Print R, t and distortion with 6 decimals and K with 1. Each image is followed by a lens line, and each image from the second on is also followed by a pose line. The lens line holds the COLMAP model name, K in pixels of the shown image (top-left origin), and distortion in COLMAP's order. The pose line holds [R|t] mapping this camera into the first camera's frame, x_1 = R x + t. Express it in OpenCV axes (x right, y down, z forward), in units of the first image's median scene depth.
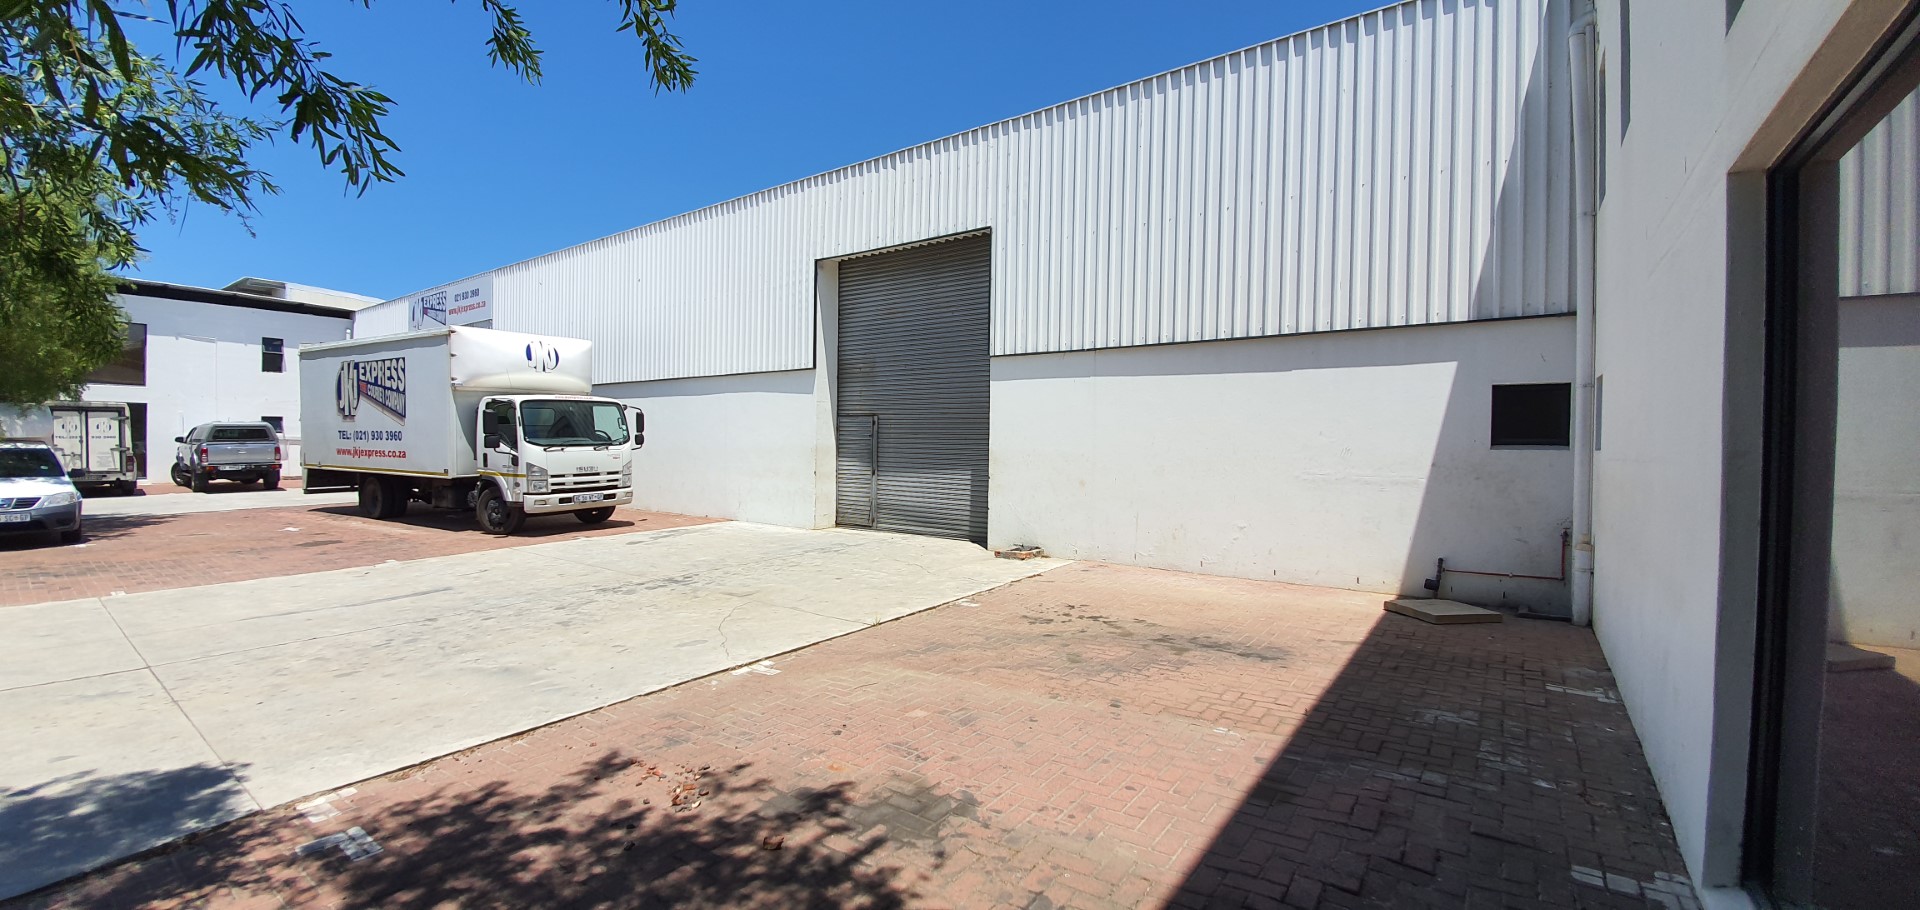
lens RADIAL K [[746.6, 0, 920.0], [0, 746.6, 456.4], [0, 0, 1]] dist [-0.000653, -0.000170]
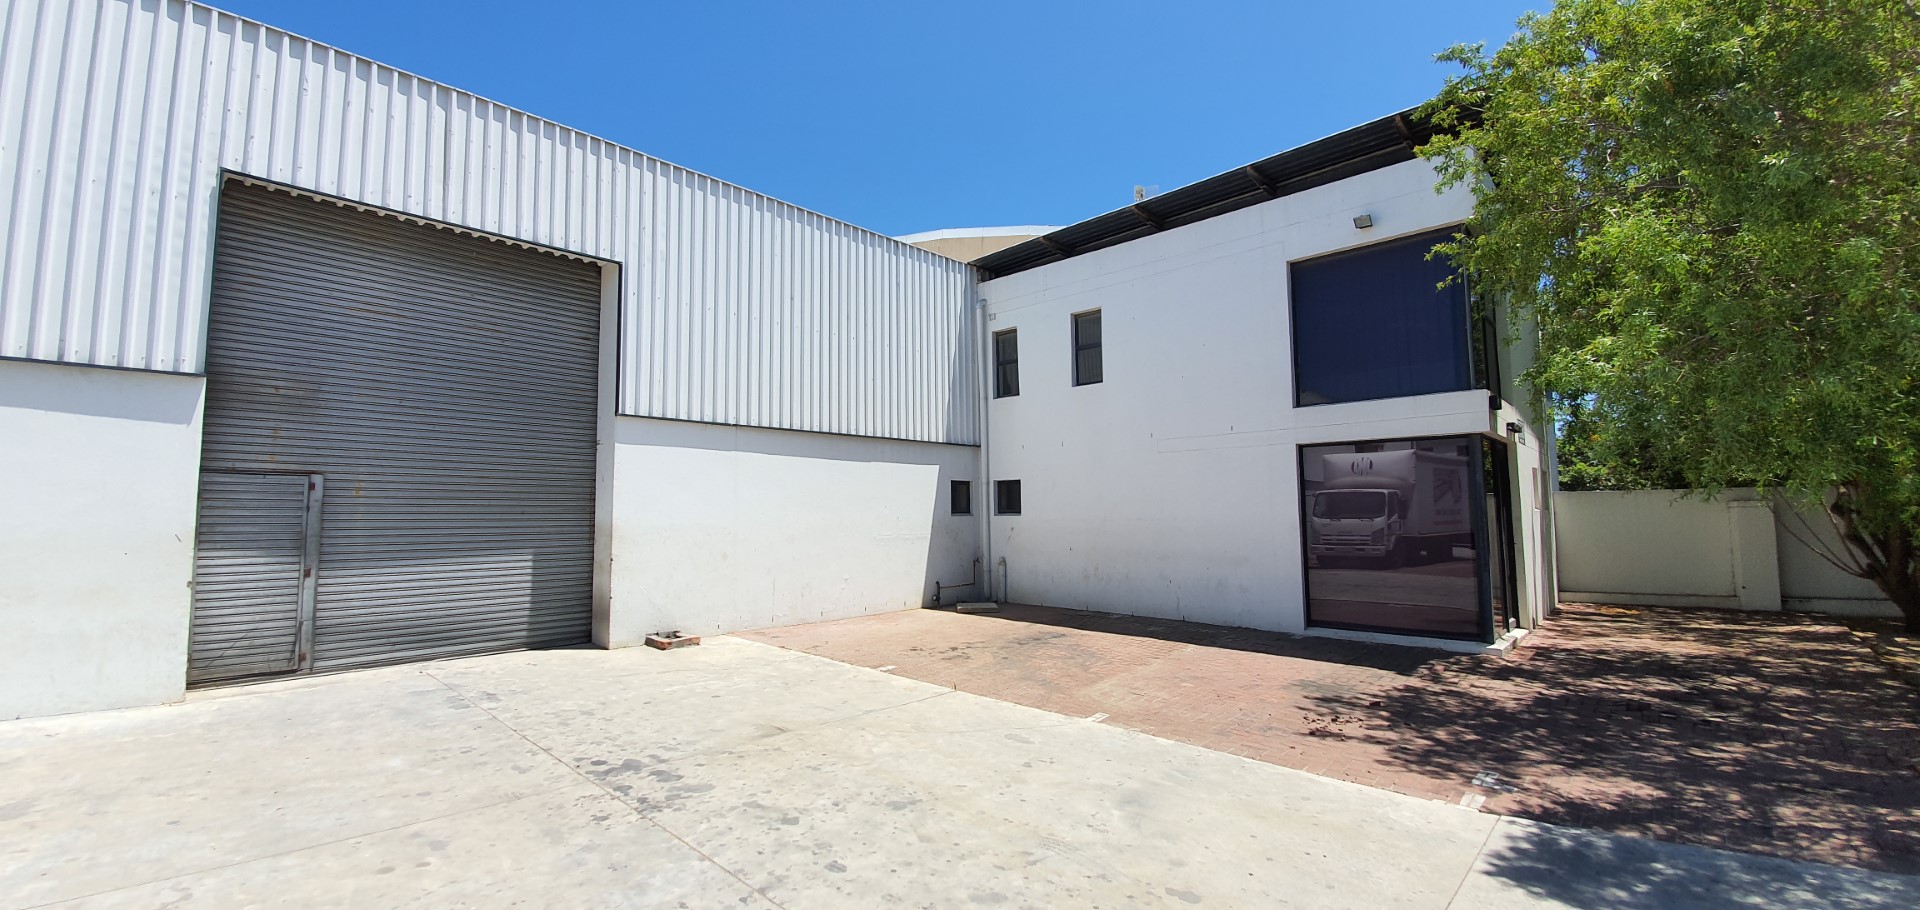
lens RADIAL K [[739.1, 0, 960.0], [0, 739.1, 455.0], [0, 0, 1]] dist [0.001168, -0.007662]
pose [[0.122303, 0.068017, 0.990159, -0.699178], [0.024181, 0.997149, -0.071484, -0.018969], [-0.992198, 0.032686, 0.120309, 0.536919]]
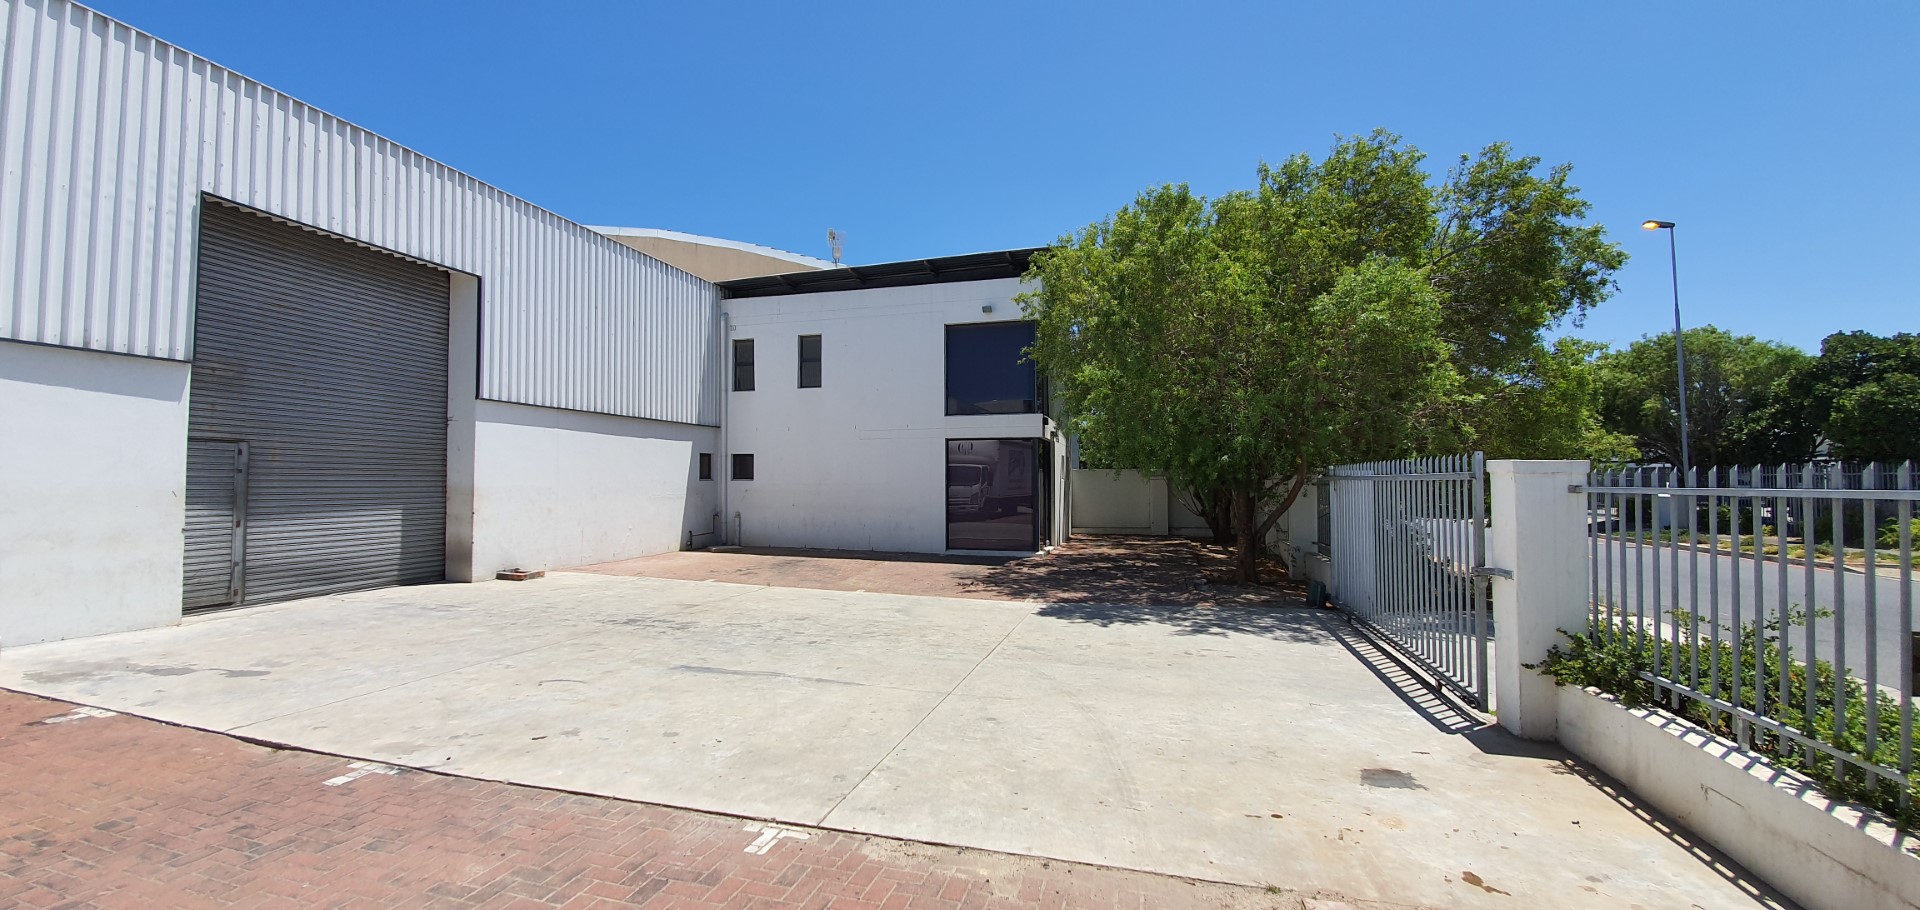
lens RADIAL K [[739.1, 0, 960.0], [0, 739.1, 455.0], [0, 0, 1]] dist [0.001168, -0.007662]
pose [[-0.379929, 0.019876, 0.924802, -1.171250], [0.009386, 0.999800, -0.017631, -0.028389], [-0.924968, 0.001982, -0.380040, 0.792075]]
